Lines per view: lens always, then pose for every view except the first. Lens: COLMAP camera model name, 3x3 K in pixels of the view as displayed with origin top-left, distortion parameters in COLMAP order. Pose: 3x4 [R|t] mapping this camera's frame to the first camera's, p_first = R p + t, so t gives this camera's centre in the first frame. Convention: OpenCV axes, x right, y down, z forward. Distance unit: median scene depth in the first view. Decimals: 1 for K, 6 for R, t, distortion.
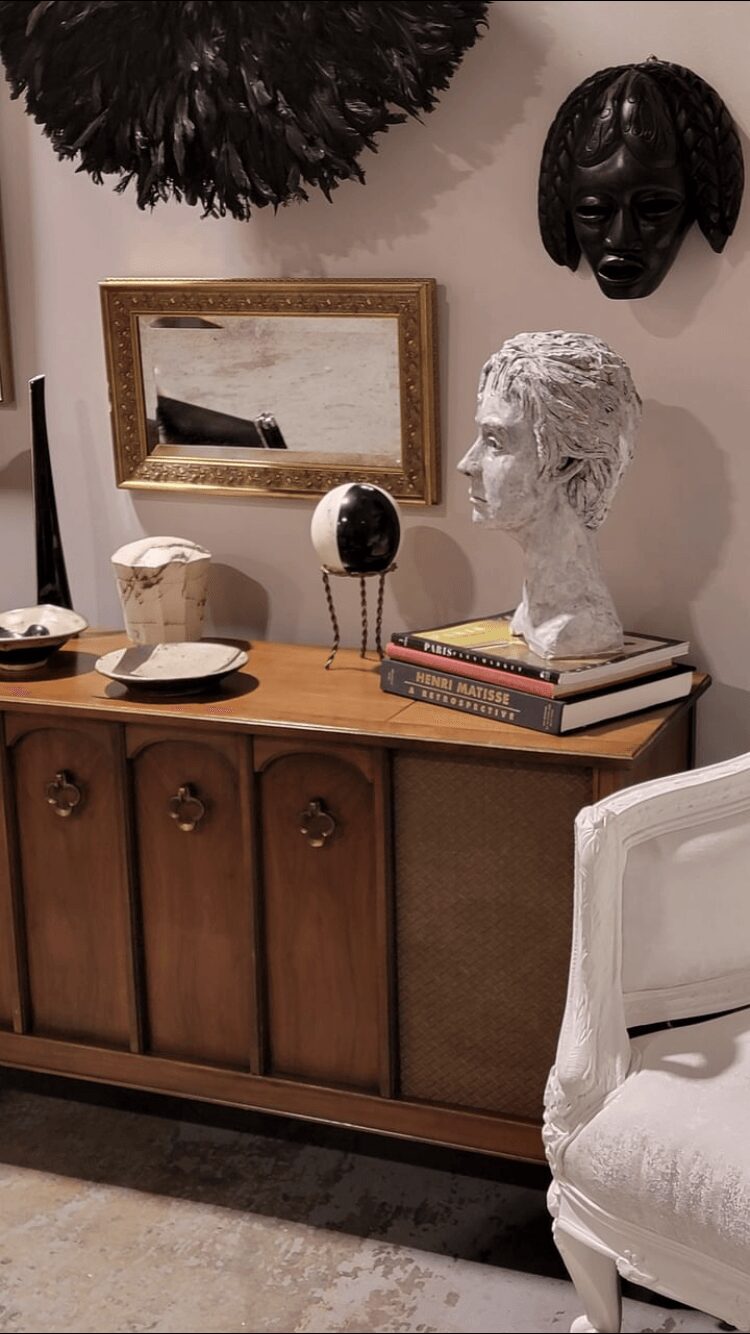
lens RADIAL K [[1661.6, 0, 375.0], [0, 1661.6, 667.0], [0, 0, 1]] dist [0.174112, 0.001170]
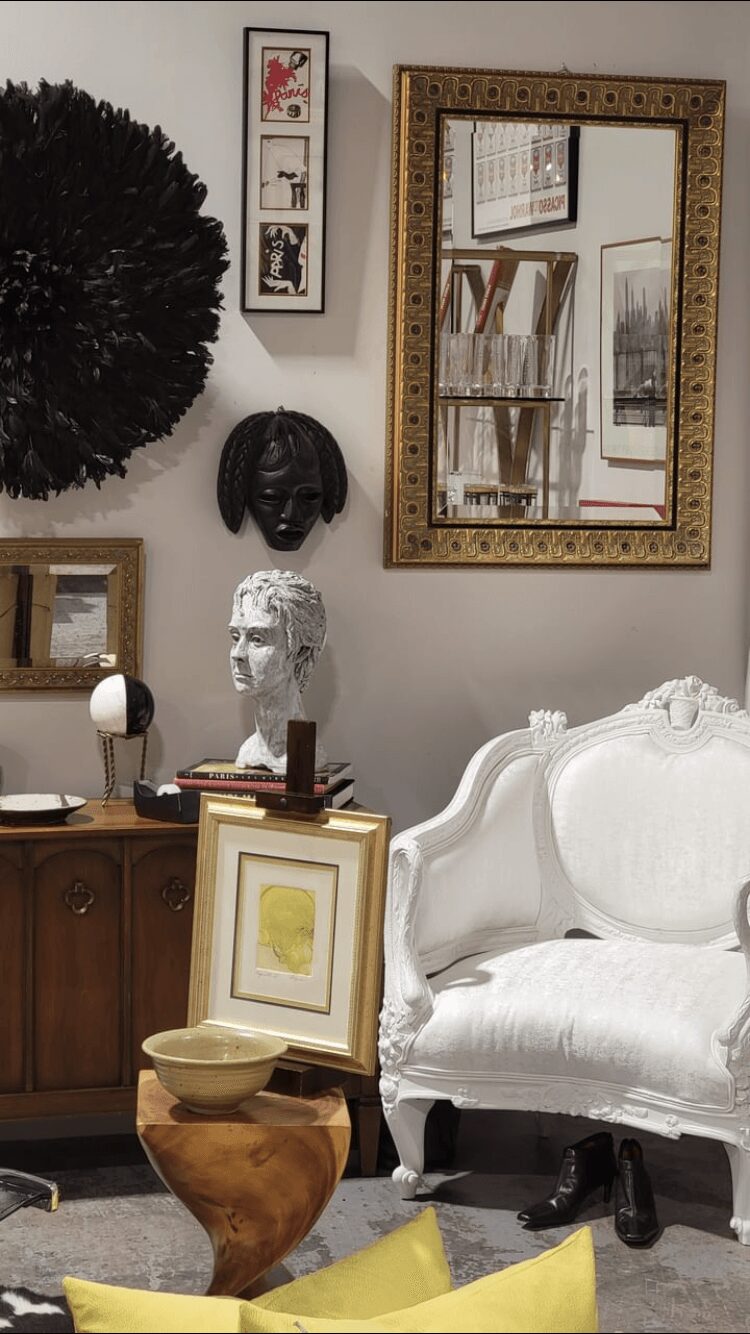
lens RADIAL K [[1661.6, 0, 375.0], [0, 1661.6, 667.0], [0, 0, 1]] dist [0.174112, 0.001170]
pose [[0.870139, -0.039682, 0.491206, -0.567013], [0.113464, 0.986106, -0.121330, 0.088861], [-0.479567, 0.161308, 0.862552, -0.378516]]
